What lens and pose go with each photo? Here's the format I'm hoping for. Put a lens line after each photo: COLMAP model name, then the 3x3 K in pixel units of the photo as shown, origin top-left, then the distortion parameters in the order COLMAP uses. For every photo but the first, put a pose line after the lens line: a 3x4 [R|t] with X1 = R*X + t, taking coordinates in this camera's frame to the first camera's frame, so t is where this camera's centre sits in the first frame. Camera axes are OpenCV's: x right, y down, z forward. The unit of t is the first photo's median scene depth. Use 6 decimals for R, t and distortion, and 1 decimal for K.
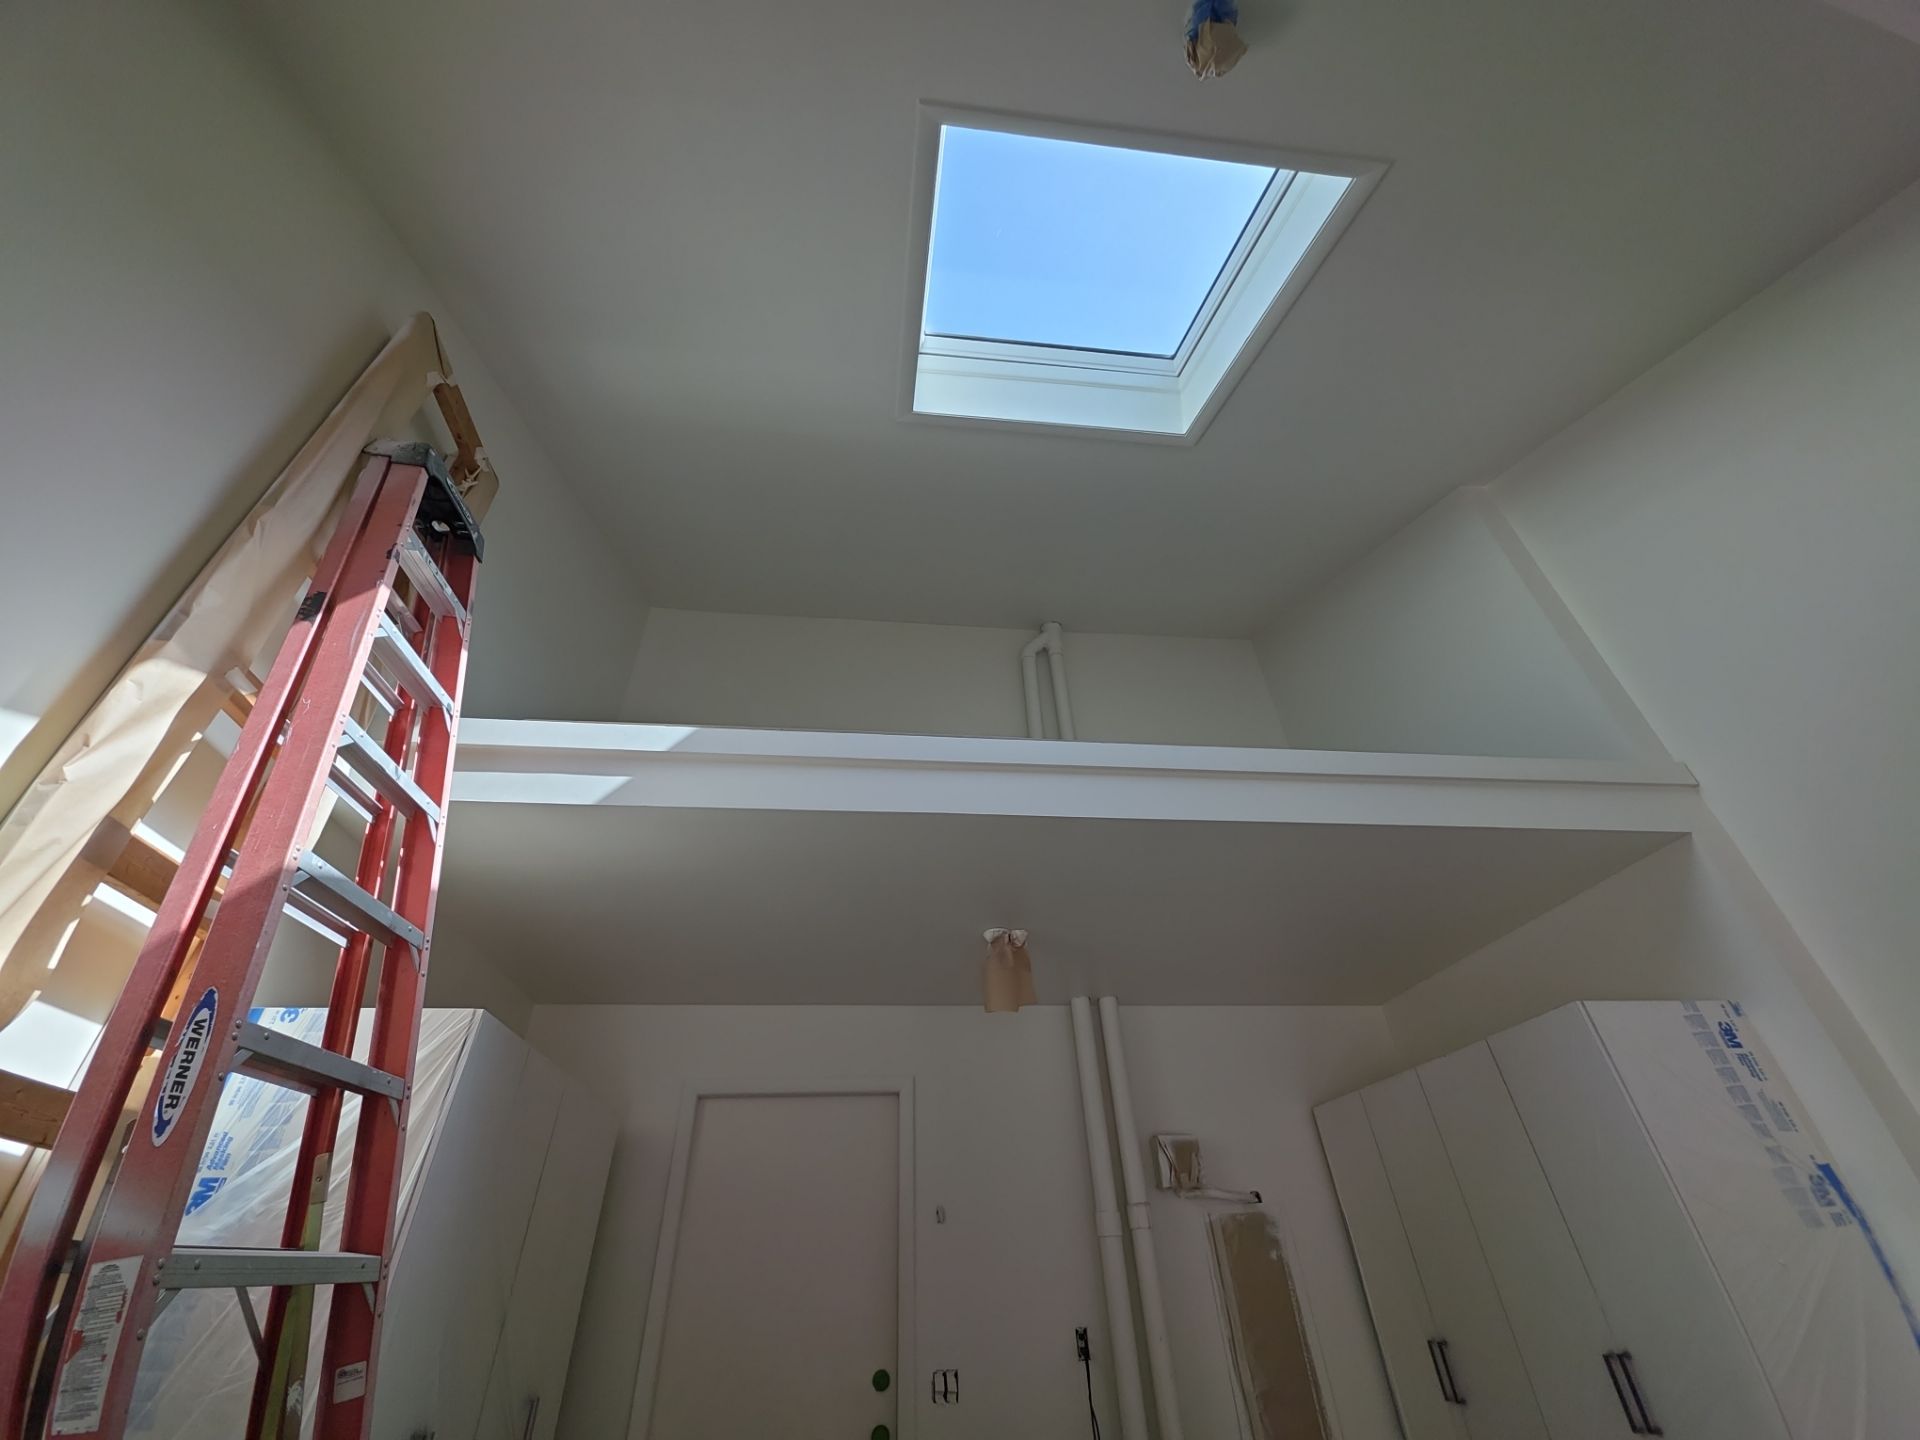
lens RADIAL K [[769.3, 0, 960.0], [0, 769.3, 720.0], [0, 0, 1]] dist [0.017291, -0.009833]
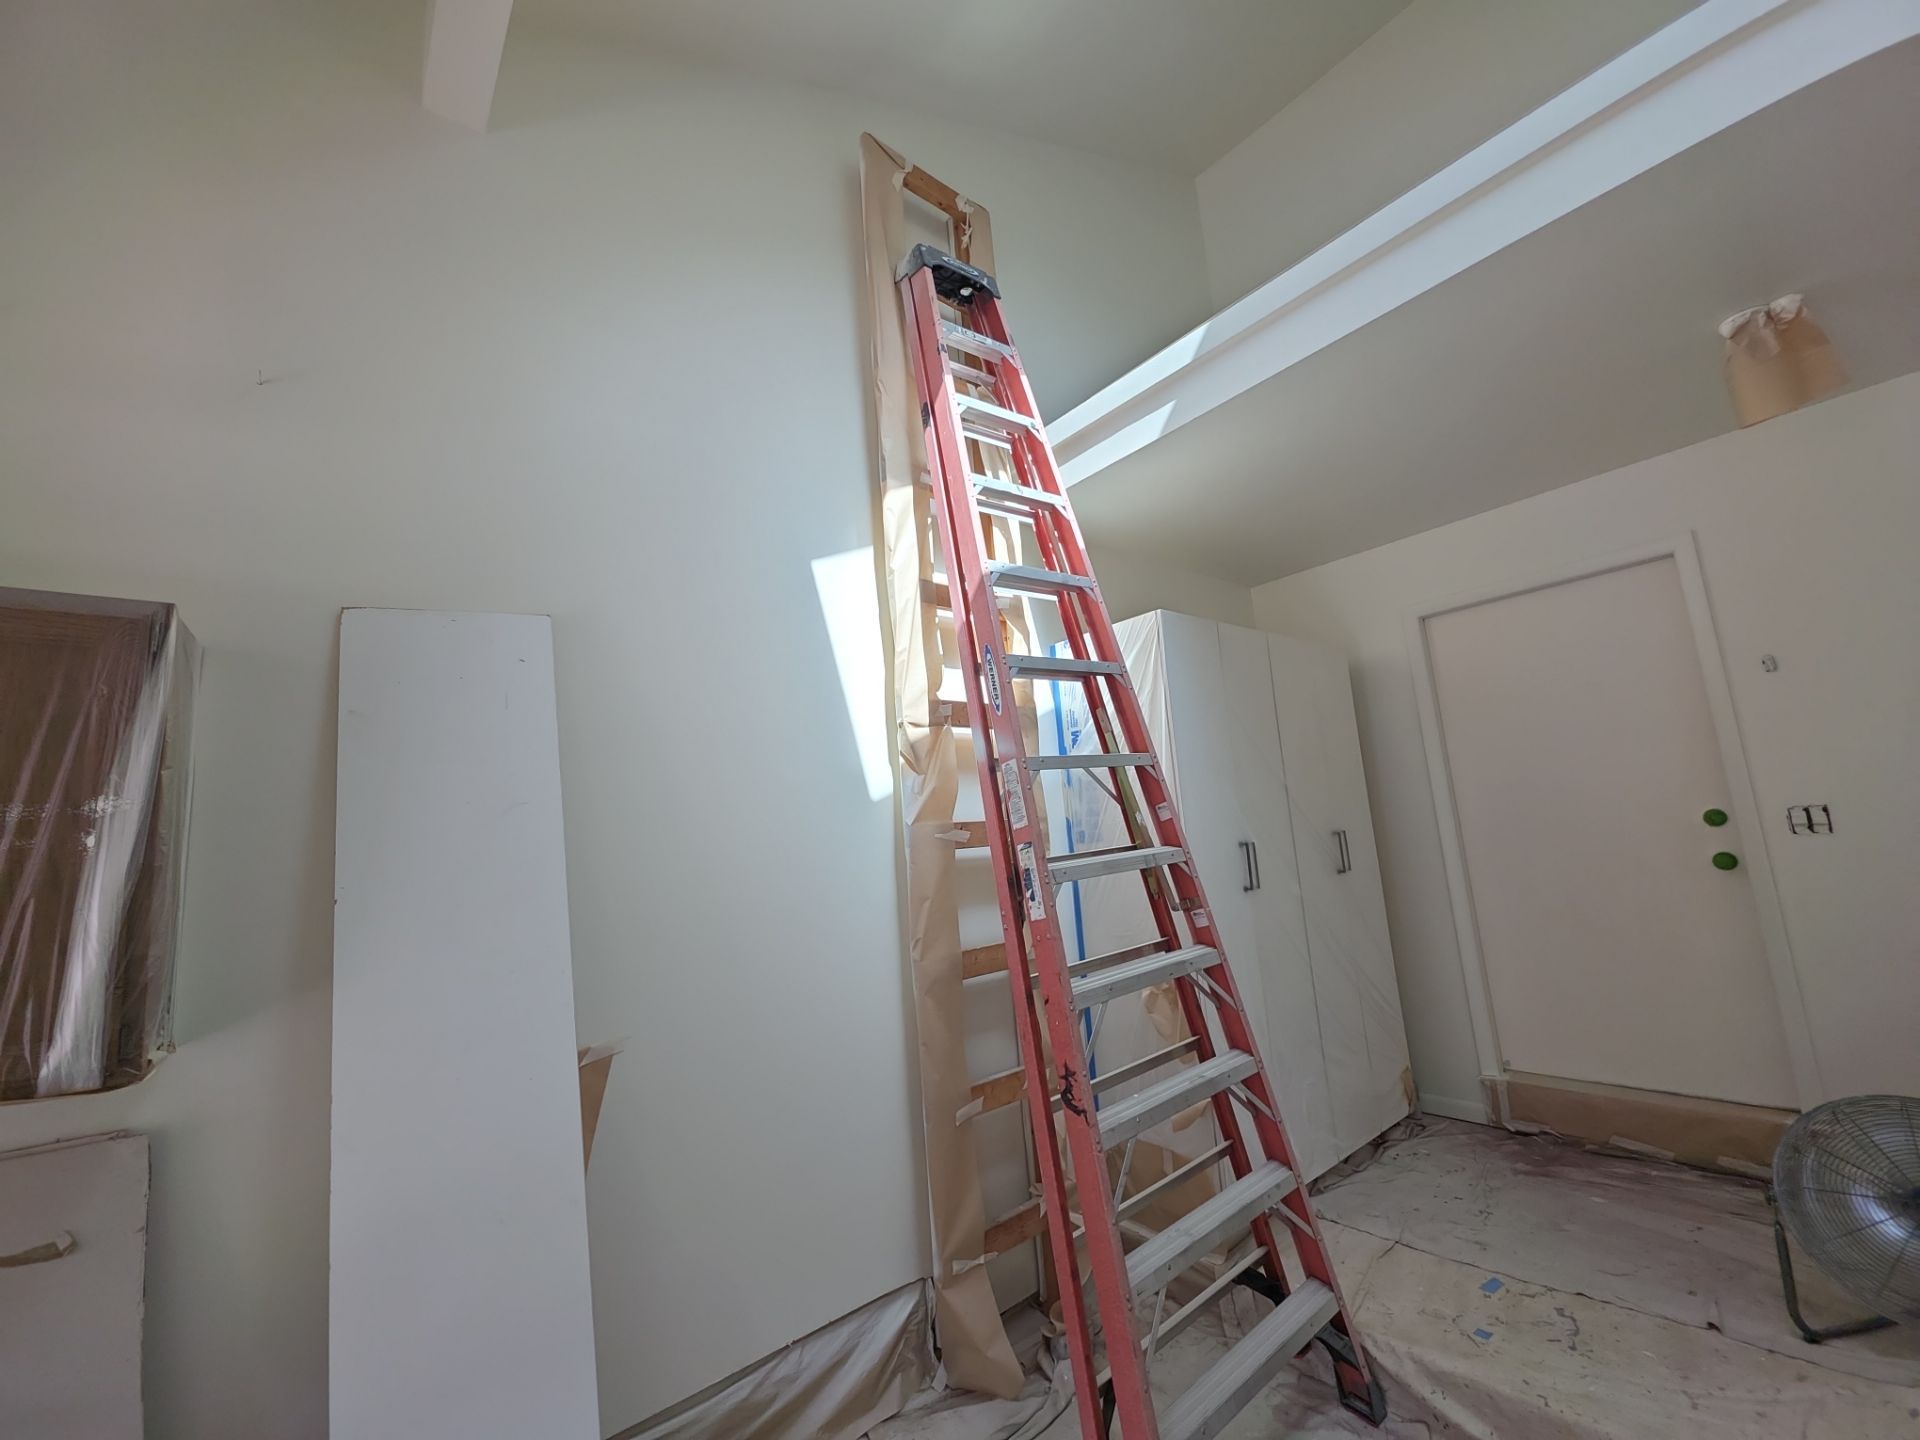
lens RADIAL K [[809.1, 0, 960.0], [0, 809.1, 720.0], [0, 0, 1]] dist [0.074332, -0.041060]
pose [[0.524800, -0.145423, -0.838712, 0.437460], [0.548742, 0.811036, 0.202736, 0.047239], [0.650744, -0.566632, 0.505431, -0.092903]]
